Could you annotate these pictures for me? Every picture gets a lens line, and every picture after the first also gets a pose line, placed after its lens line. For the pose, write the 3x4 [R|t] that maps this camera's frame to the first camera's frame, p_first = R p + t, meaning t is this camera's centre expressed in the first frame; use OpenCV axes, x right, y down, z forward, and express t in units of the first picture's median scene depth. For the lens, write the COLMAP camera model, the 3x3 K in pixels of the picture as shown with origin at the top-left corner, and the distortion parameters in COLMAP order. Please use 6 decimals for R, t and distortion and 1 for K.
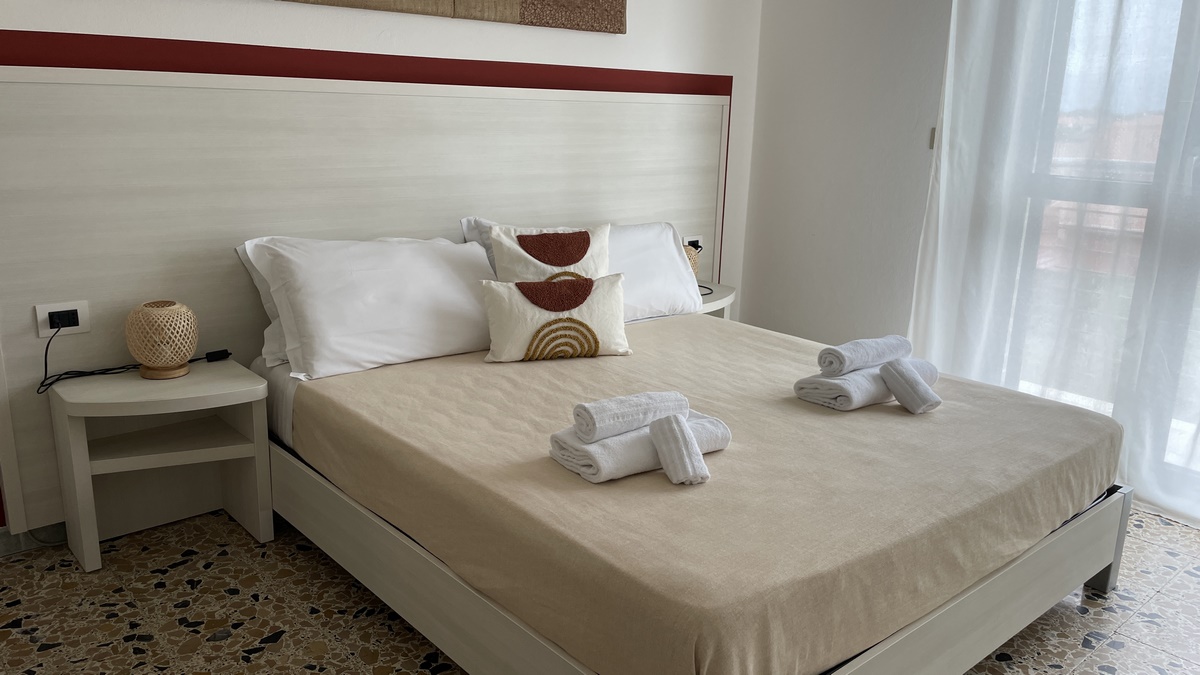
lens RADIAL K [[905.0, 0, 600.0], [0, 905.0, 337.5], [0, 0, 1]] dist [0.111446, -0.160799]
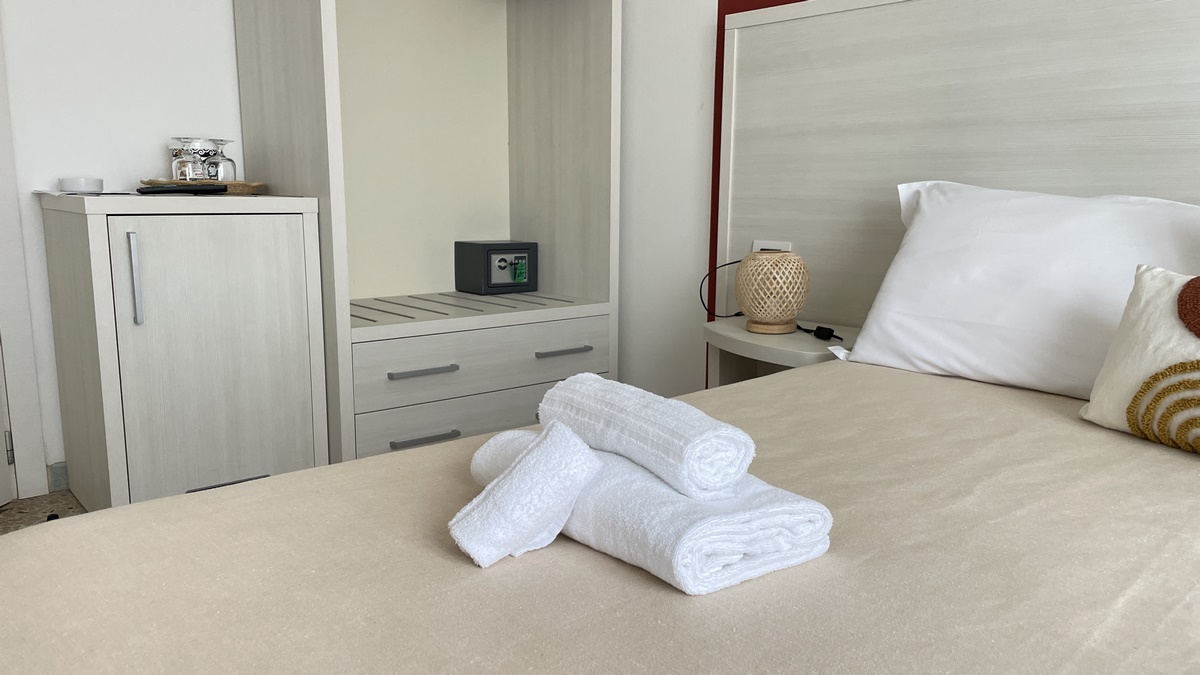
lens RADIAL K [[905.0, 0, 600.0], [0, 905.0, 337.5], [0, 0, 1]] dist [0.111446, -0.160799]
pose [[0.028316, 0.141032, -0.989600, 0.373474], [-0.246904, 0.960308, 0.129793, -0.016742], [0.968626, 0.240661, 0.062013, 0.690789]]
